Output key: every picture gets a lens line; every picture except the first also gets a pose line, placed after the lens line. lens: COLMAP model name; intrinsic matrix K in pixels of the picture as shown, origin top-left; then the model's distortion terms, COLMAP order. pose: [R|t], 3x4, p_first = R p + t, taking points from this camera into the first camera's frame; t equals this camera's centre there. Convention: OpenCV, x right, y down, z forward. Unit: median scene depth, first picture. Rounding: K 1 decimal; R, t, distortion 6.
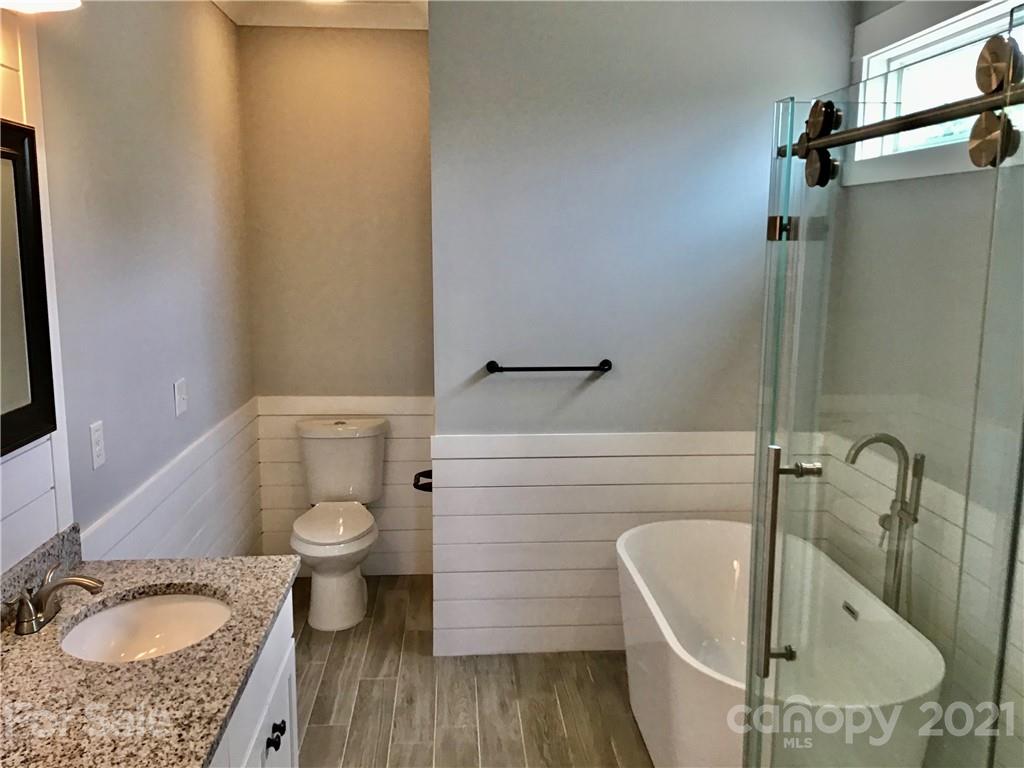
lens RADIAL K [[916.0, 0, 515.1], [0, 916.0, 385.4], [0, 0, 1]] dist [0.104110, -0.172435]
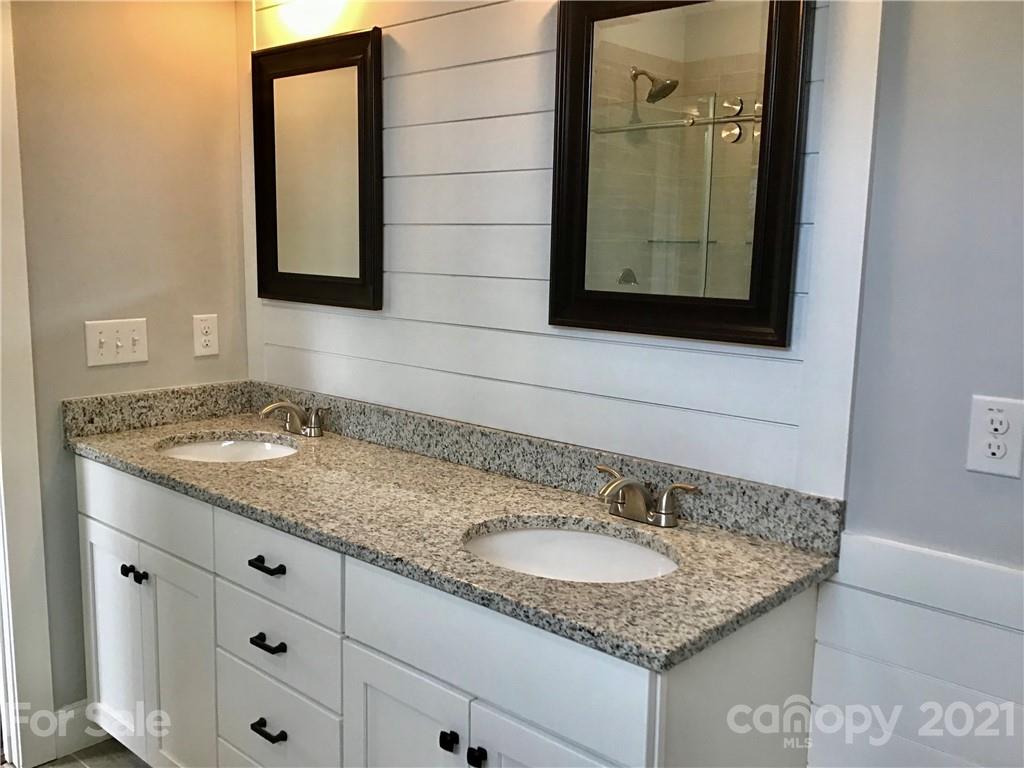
lens RADIAL K [[916.0, 0, 509.5], [0, 916.0, 381.9], [0, 0, 1]] dist [0.104110, -0.172435]
pose [[-0.723882, 0.076539, -0.685665, 0.118553], [-0.135883, 0.958544, 0.250456, -0.053043], [0.676410, 0.274471, -0.683473, 0.895389]]
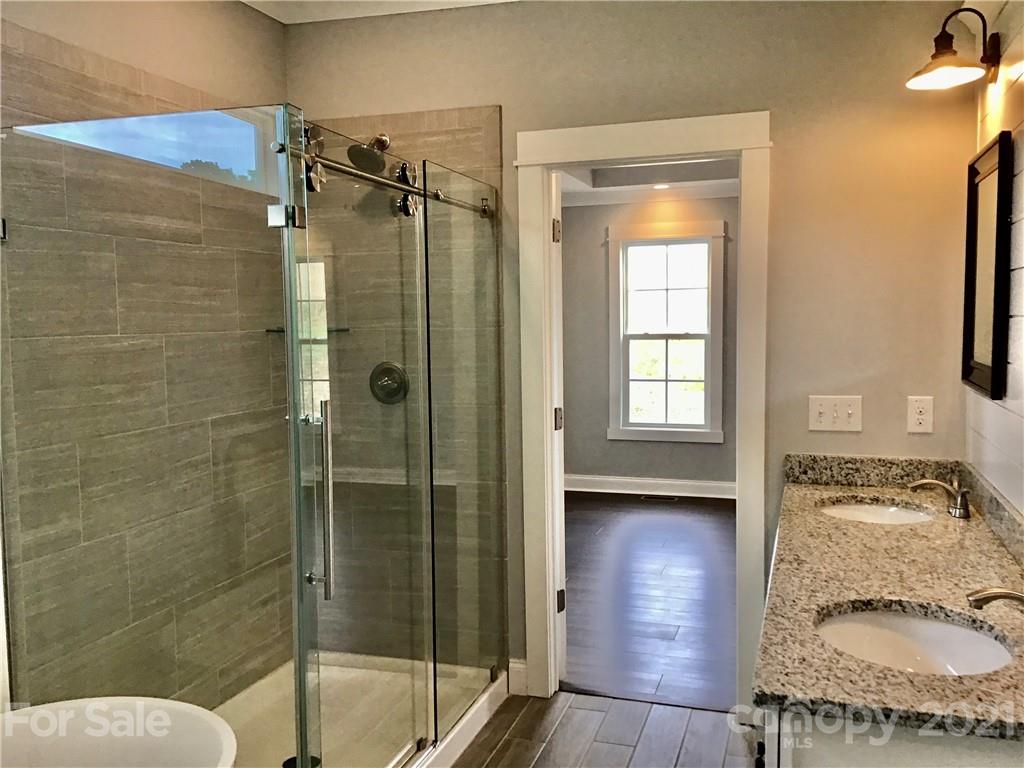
lens RADIAL K [[916.0, 0, 509.5], [0, 916.0, 387.3], [0, 0, 1]] dist [0.104110, -0.172435]
pose [[-0.927439, -0.035953, 0.372241, -0.218128], [0.055068, 0.971388, 0.231025, -0.114071], [-0.369897, 0.234761, -0.898924, 1.119694]]
